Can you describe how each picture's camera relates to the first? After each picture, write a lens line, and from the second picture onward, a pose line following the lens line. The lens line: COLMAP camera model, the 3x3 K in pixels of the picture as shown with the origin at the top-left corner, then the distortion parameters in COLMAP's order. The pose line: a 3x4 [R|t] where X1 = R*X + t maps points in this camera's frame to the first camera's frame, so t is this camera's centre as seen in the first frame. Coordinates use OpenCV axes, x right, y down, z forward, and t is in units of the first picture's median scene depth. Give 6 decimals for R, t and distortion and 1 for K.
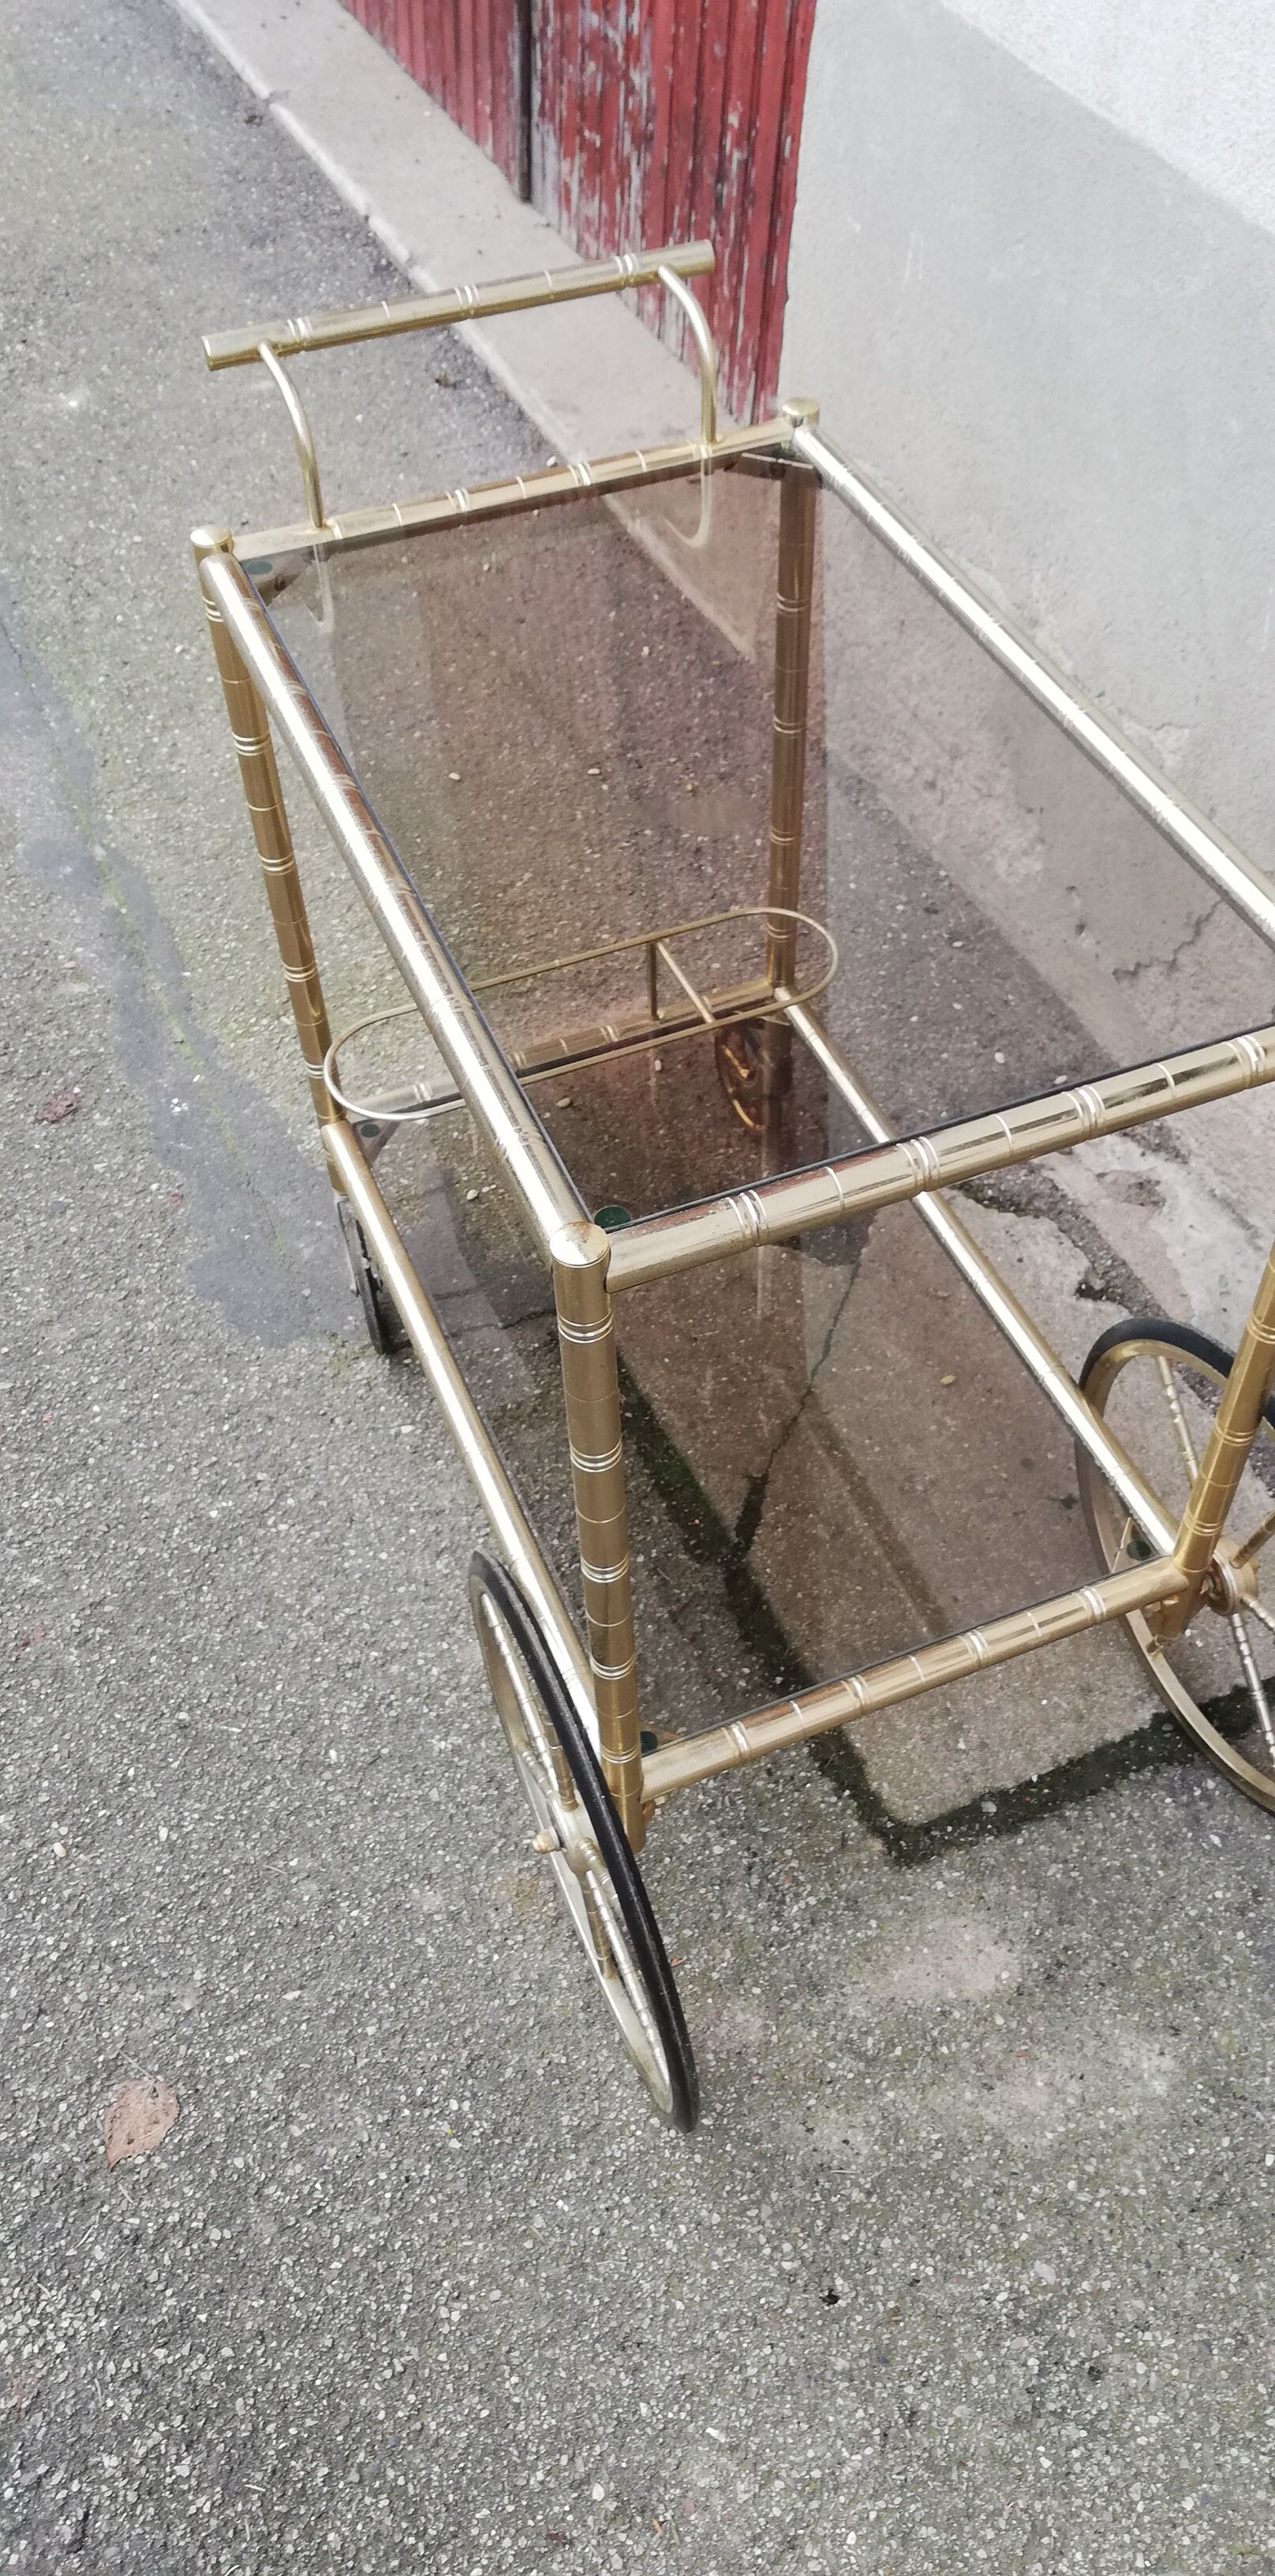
lens RADIAL K [[1975.9, 0, 627.7], [0, 1975.9, 1299.0], [0, 0, 1]] dist [0.040841, -0.066345]
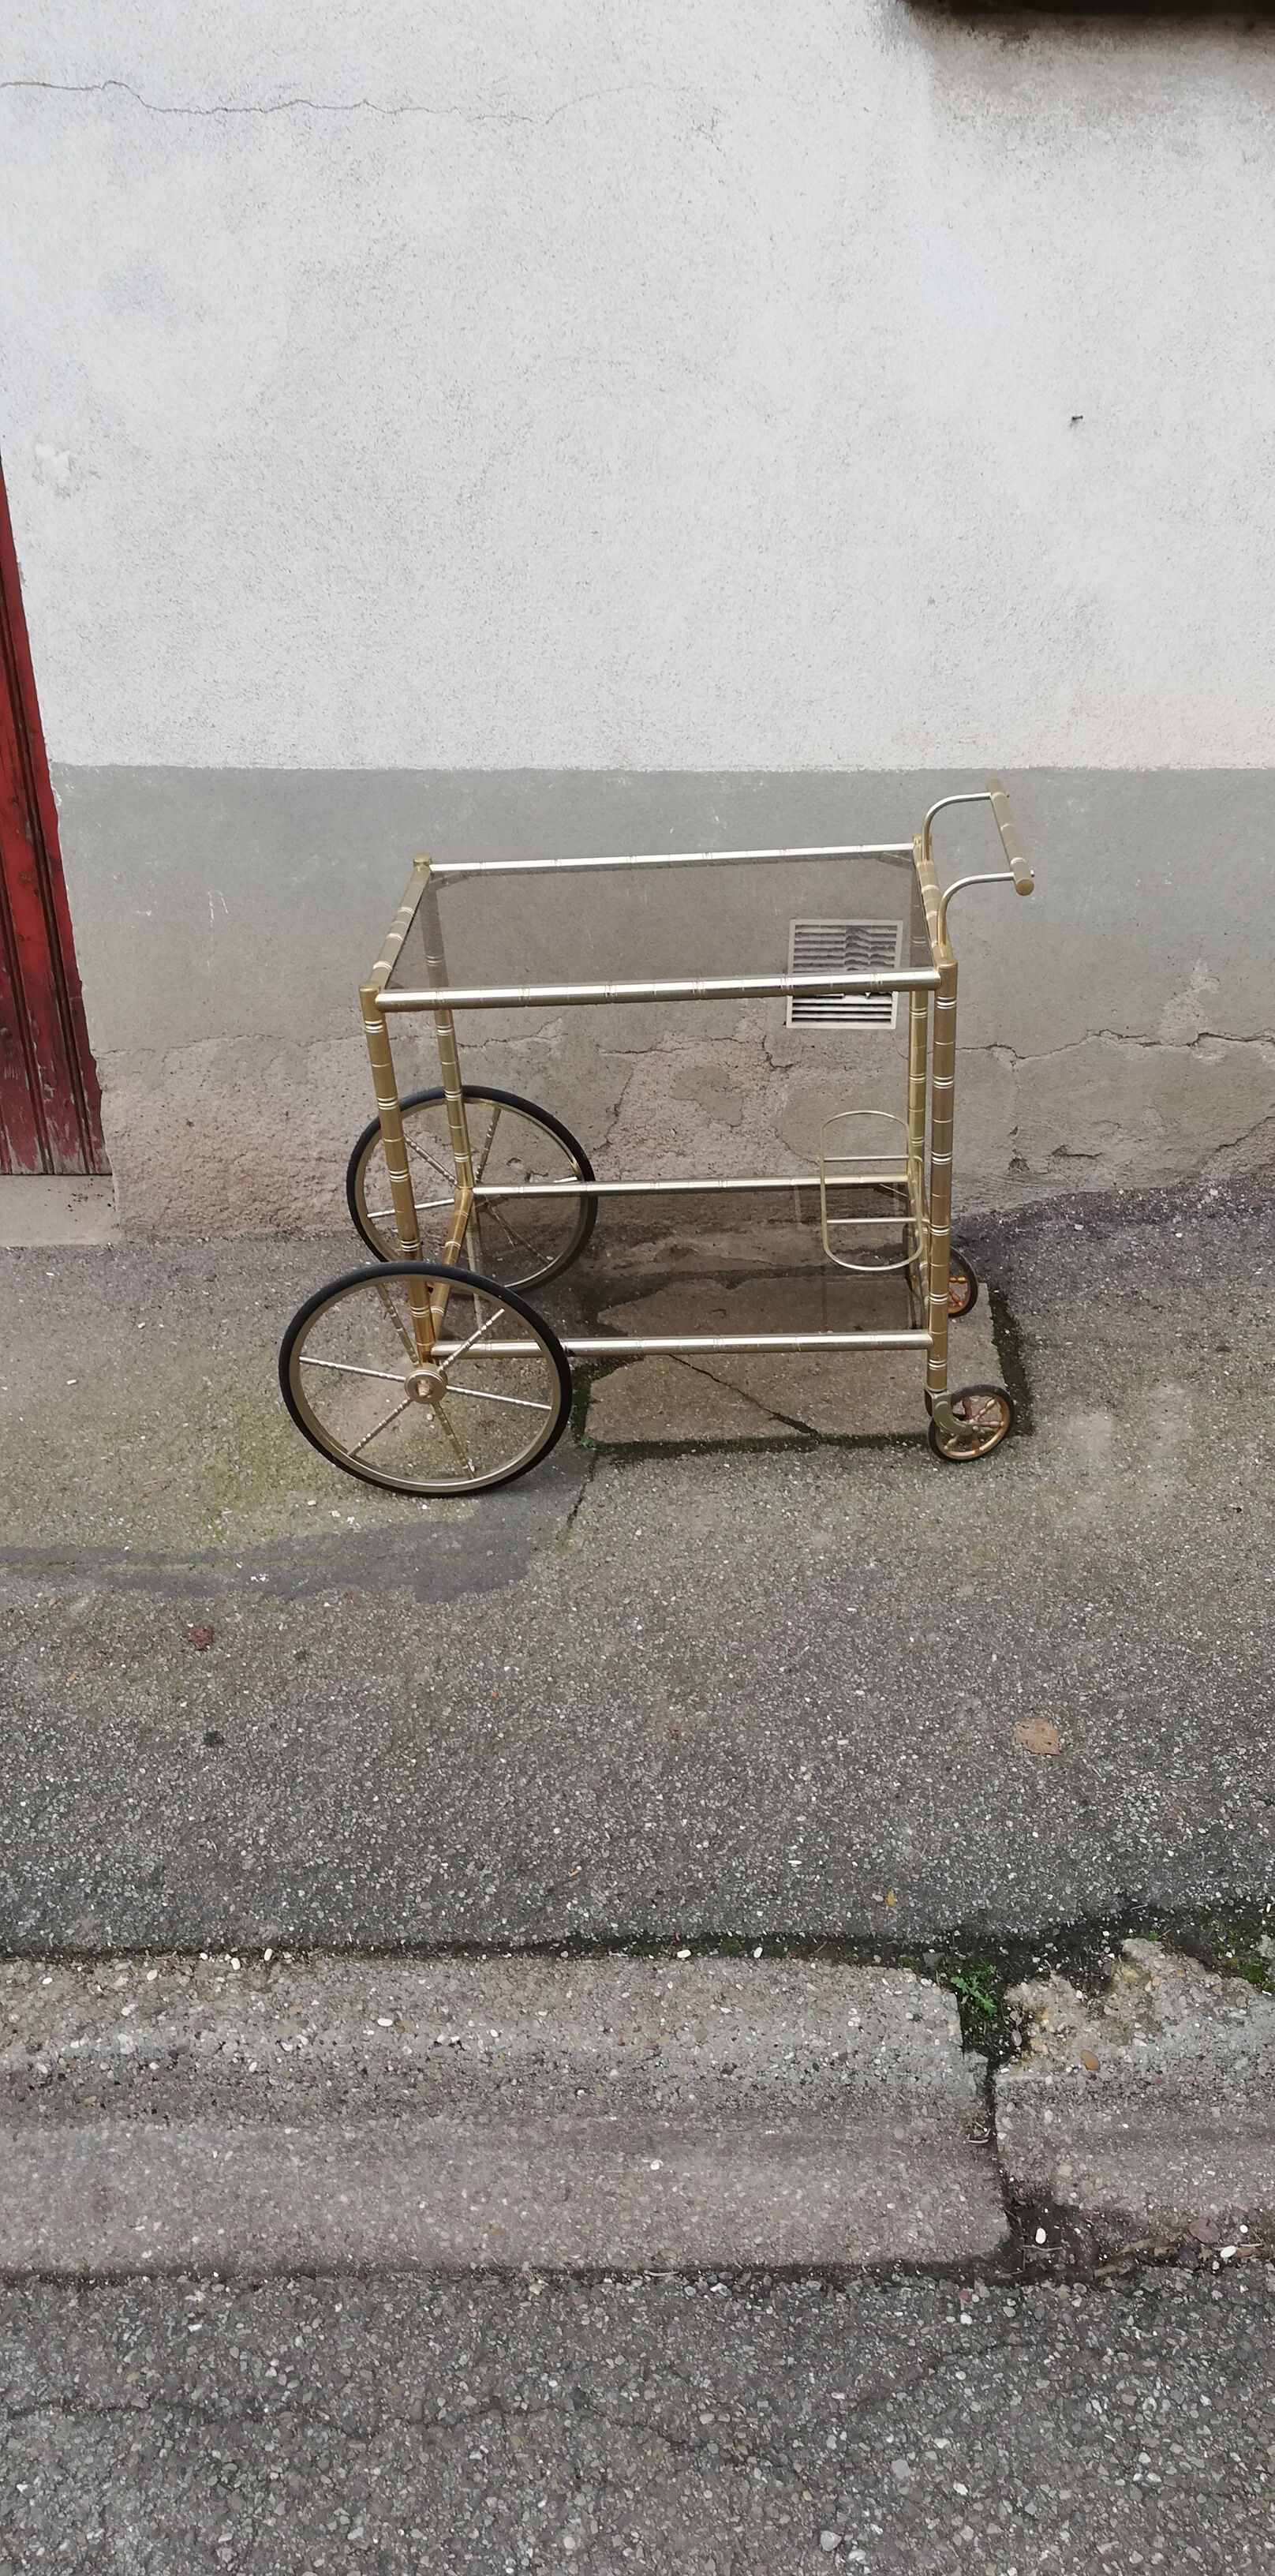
lens RADIAL K [[1975.9, 0, 638.8], [0, 1975.9, 1289.0], [0, 0, 1]] dist [0.040841, -0.066345]
pose [[0.438999, -0.452521, 0.776212, -1.434872], [0.712555, 0.701591, 0.006021, -0.086925], [-0.547308, 0.550450, 0.630443, -0.051725]]
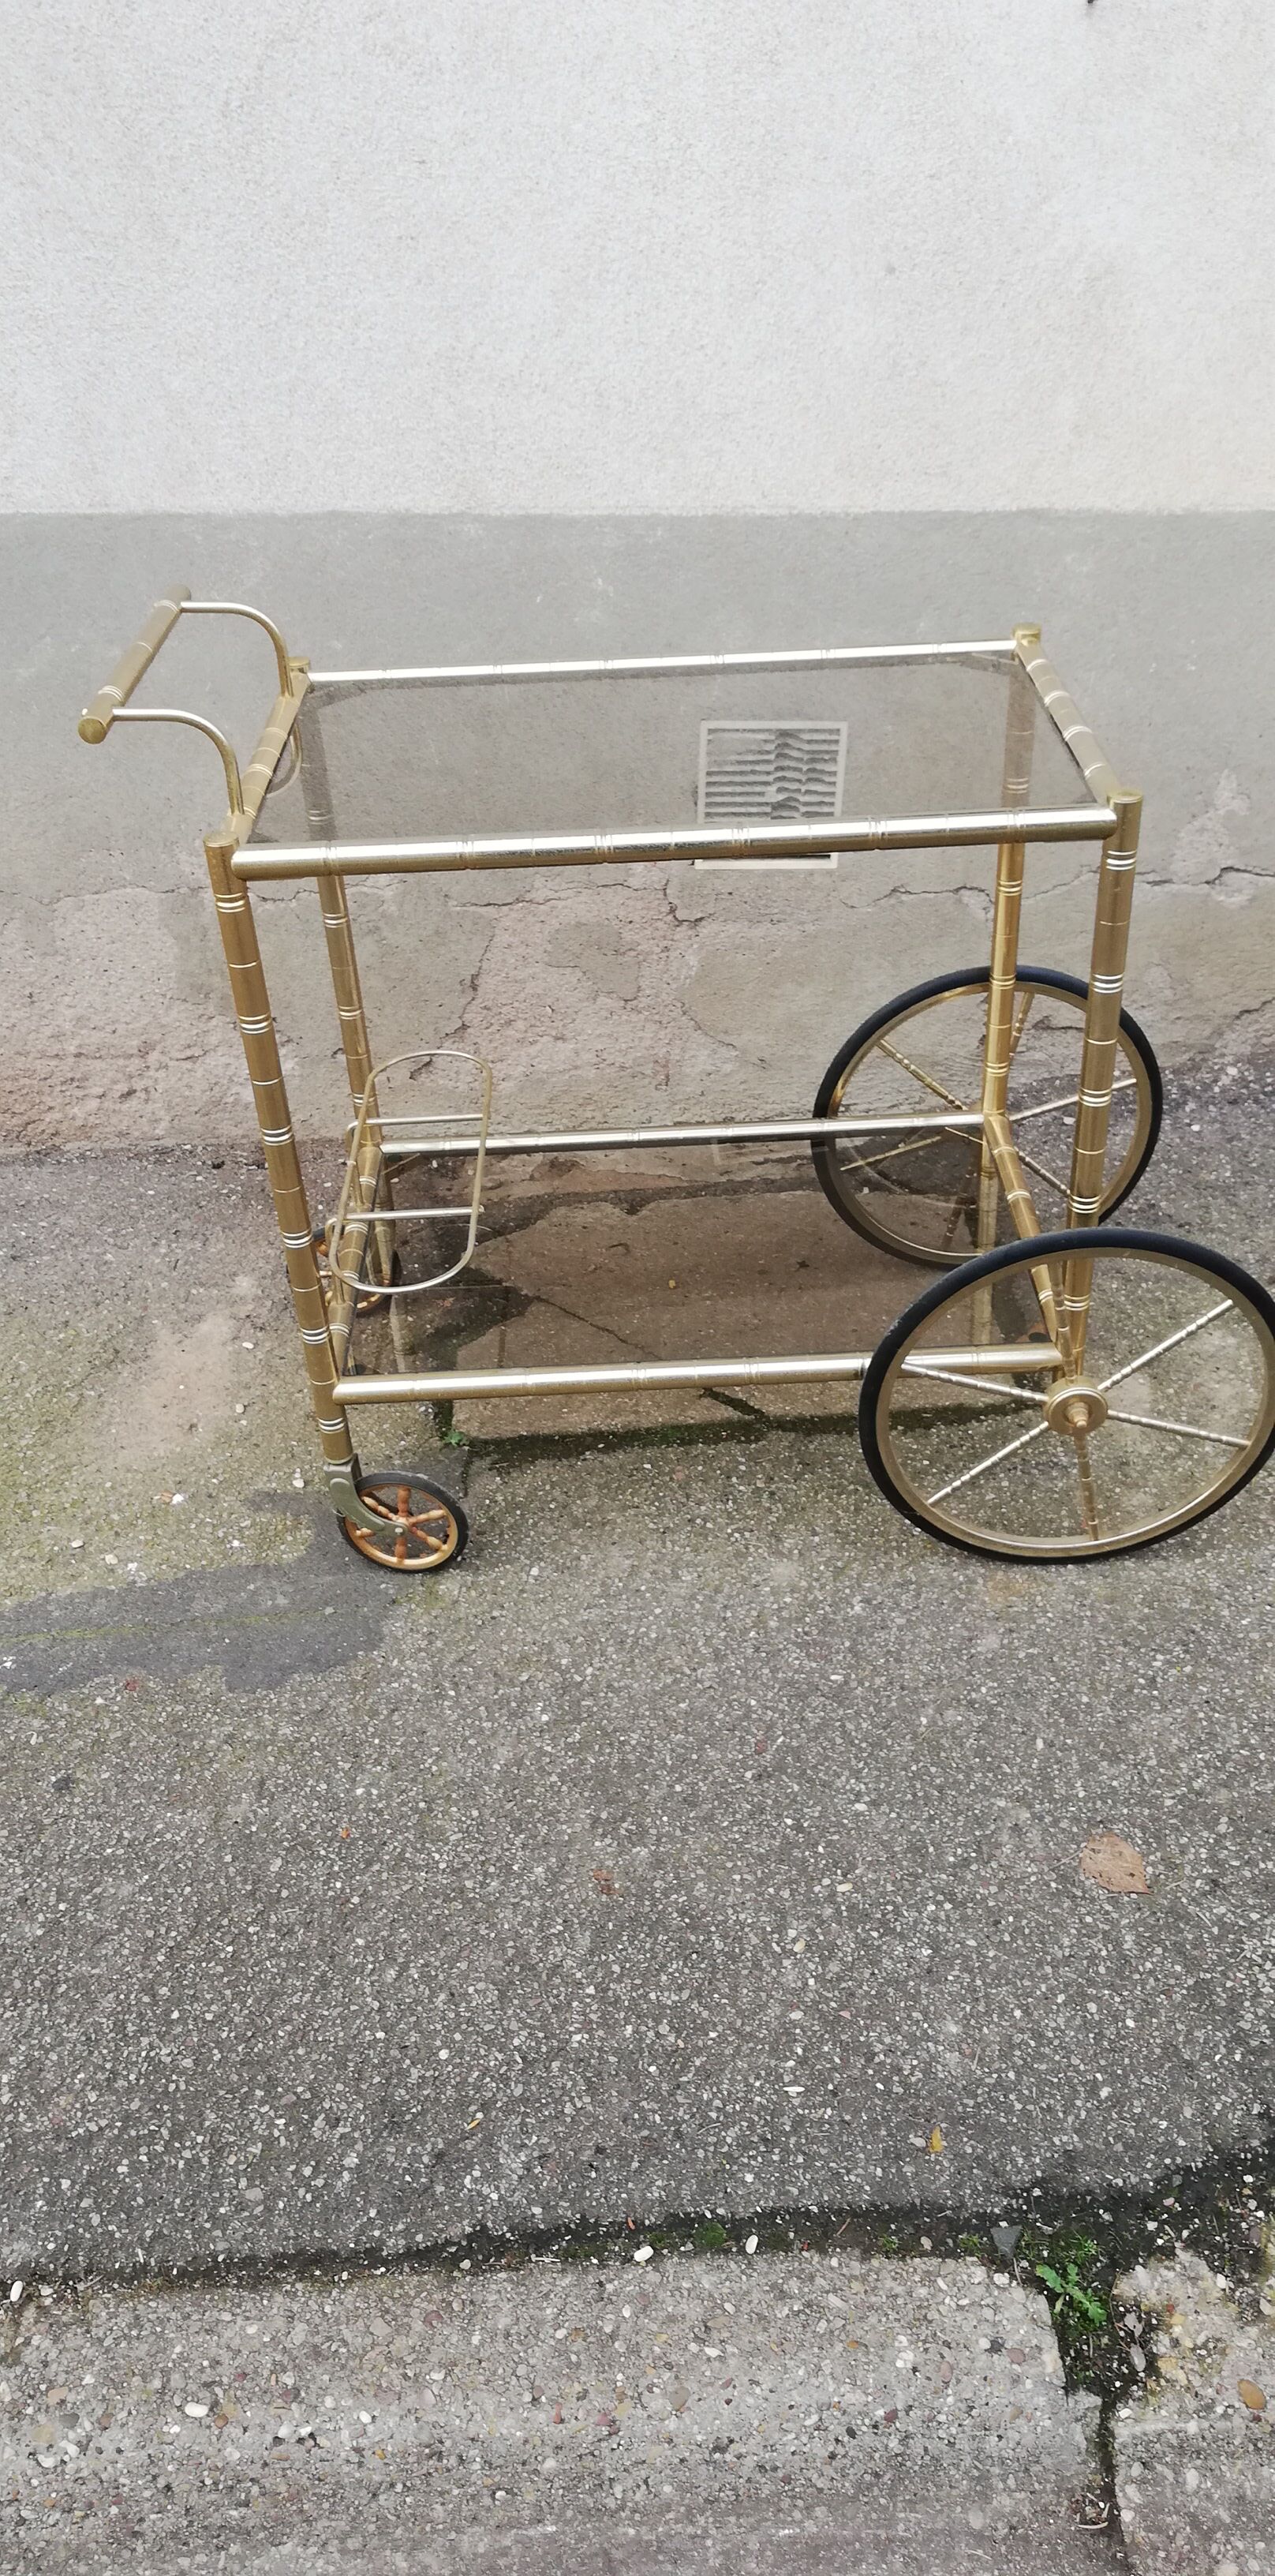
lens RADIAL K [[1975.9, 0, 641.9], [0, 1975.9, 1292.6], [0, 0, 1]] dist [0.040841, -0.066345]
pose [[0.357715, -0.522895, 0.773706, -1.031426], [0.728680, 0.674451, 0.118918, -0.150035], [-0.584009, 0.521245, 0.622284, 0.250122]]
